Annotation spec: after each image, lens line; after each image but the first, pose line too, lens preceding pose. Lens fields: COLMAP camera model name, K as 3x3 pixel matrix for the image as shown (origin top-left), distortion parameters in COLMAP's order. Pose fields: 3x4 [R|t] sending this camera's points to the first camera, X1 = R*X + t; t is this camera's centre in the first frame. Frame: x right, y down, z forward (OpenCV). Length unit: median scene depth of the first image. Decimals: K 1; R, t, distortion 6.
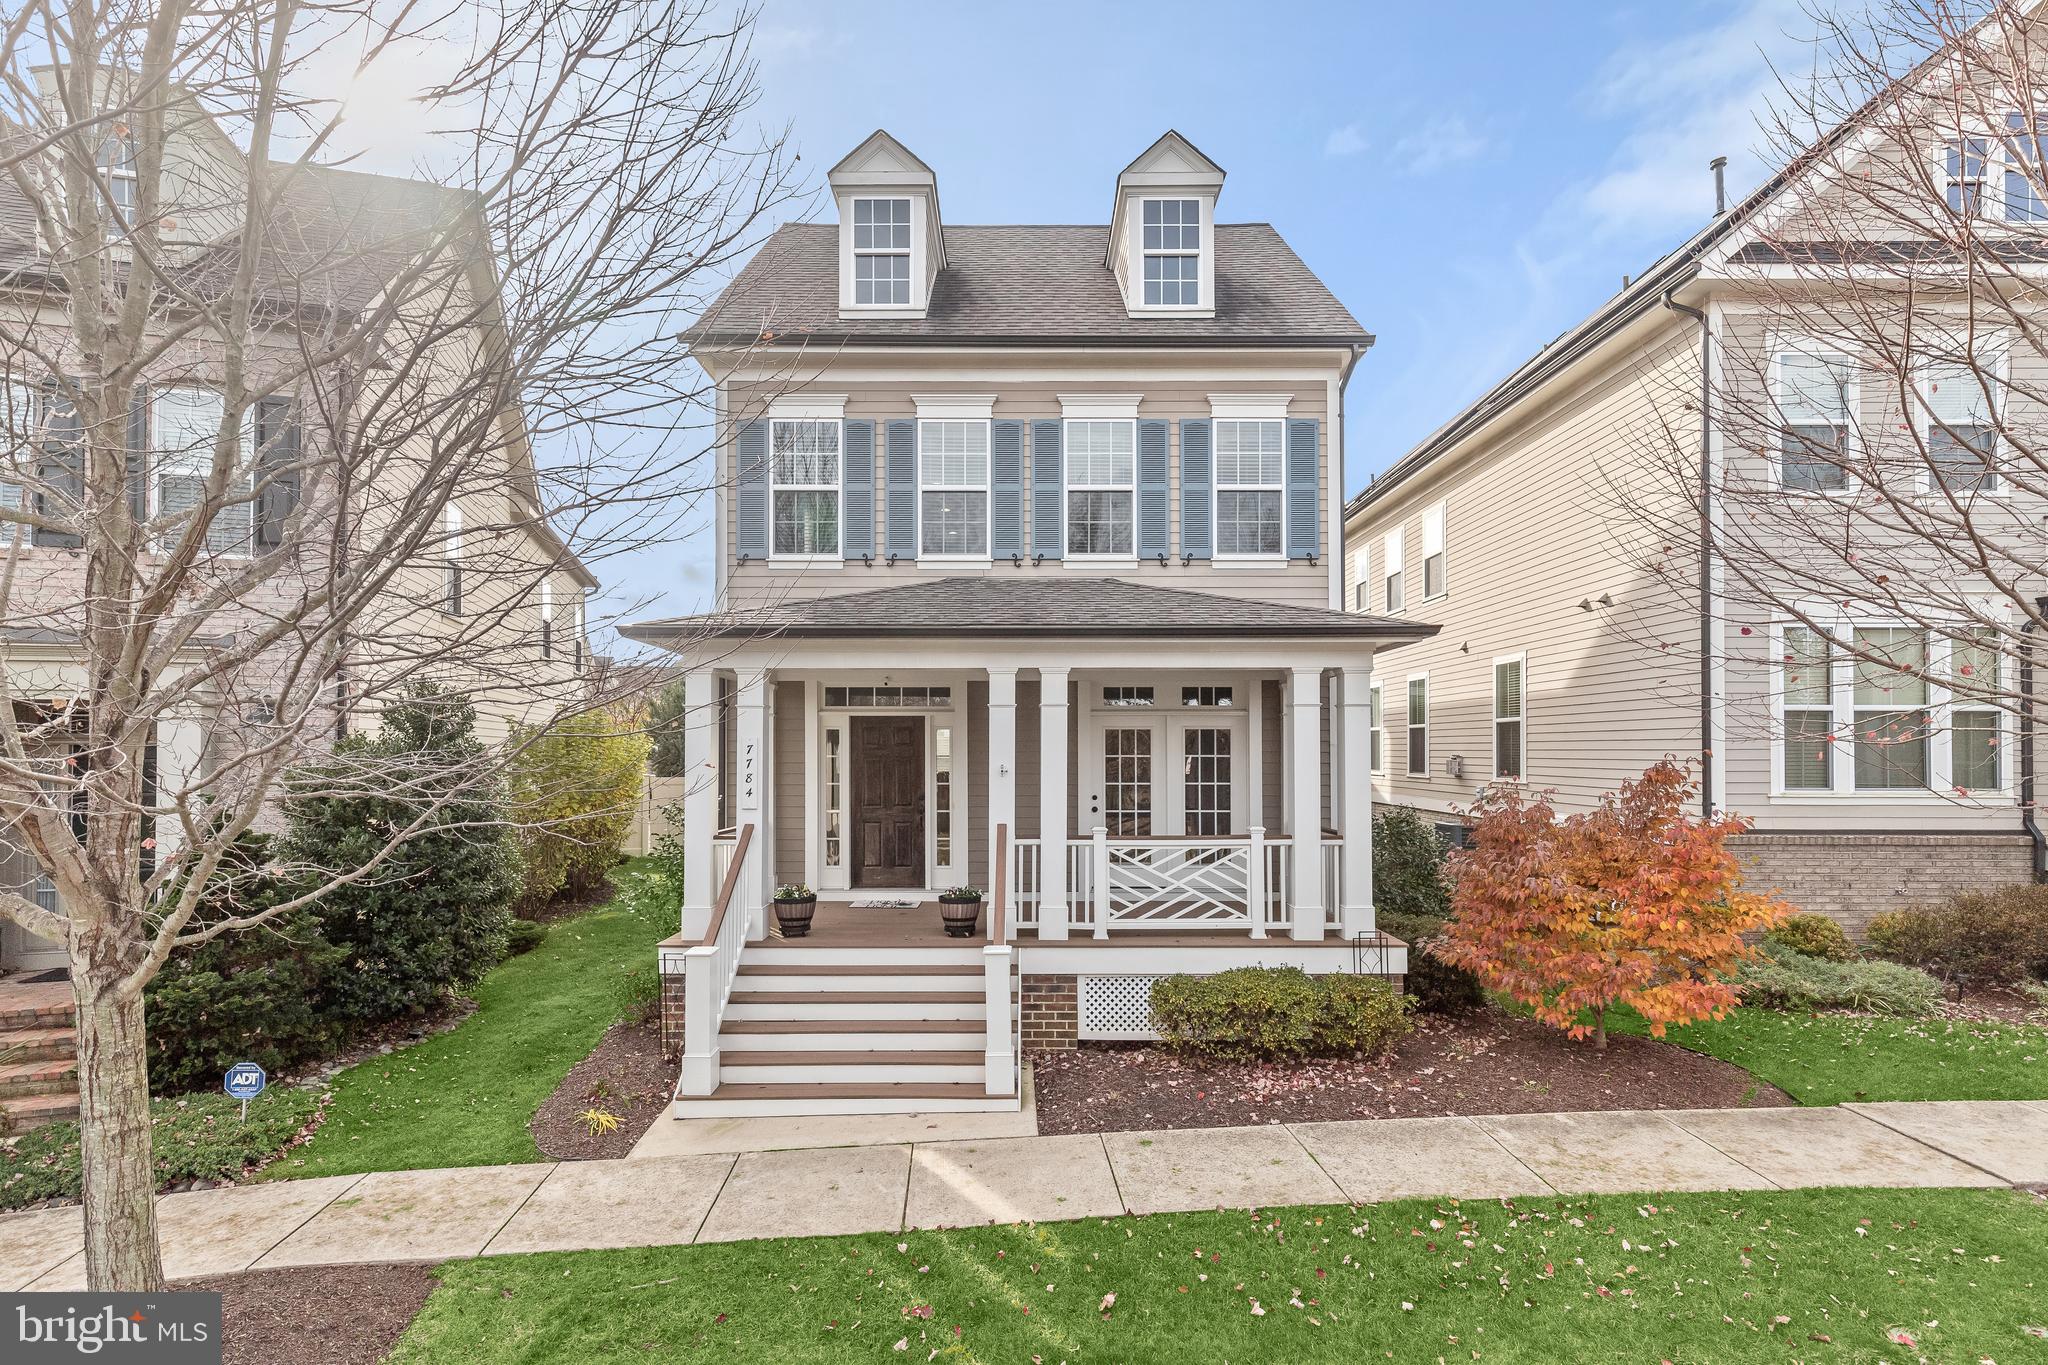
lens RADIAL K [[967.2, 0, 1009.0], [0, 967.2, 722.8], [0, 0, 1]] dist [0.010033, 0.000360]
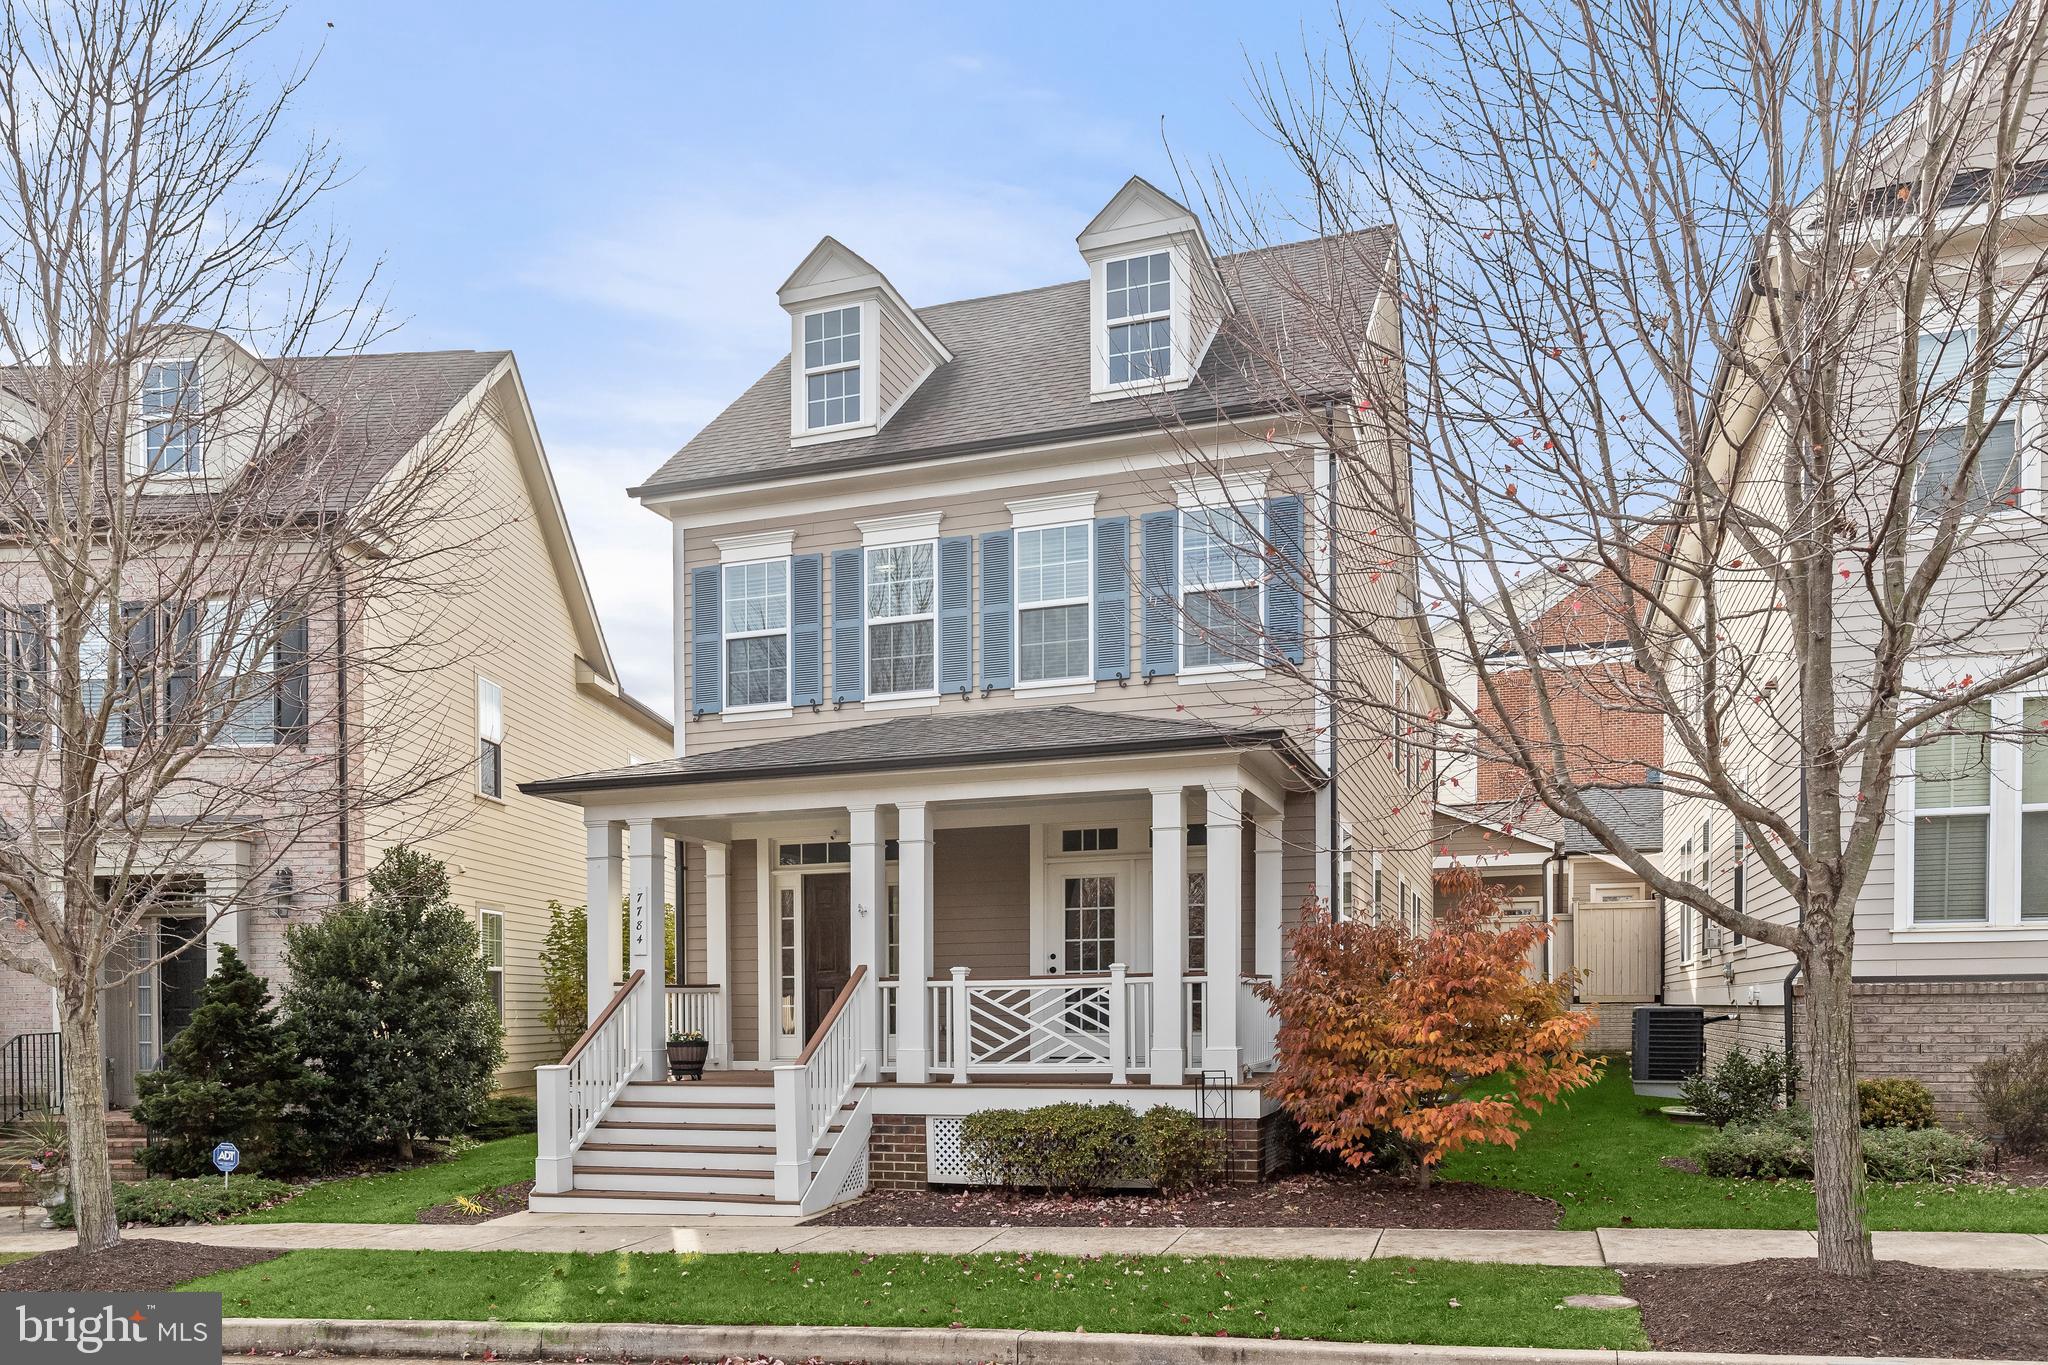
lens RADIAL K [[1491.4, 0, 1011.0], [0, 1491.4, 993.5], [0, 0, 1]] dist [-0.001576, -0.004384]
pose [[0.944429, -0.011848, -0.328501, 0.510226], [0.017359, 0.999753, 0.013848, 0.093765], [0.328256, -0.018781, 0.944402, -0.303252]]
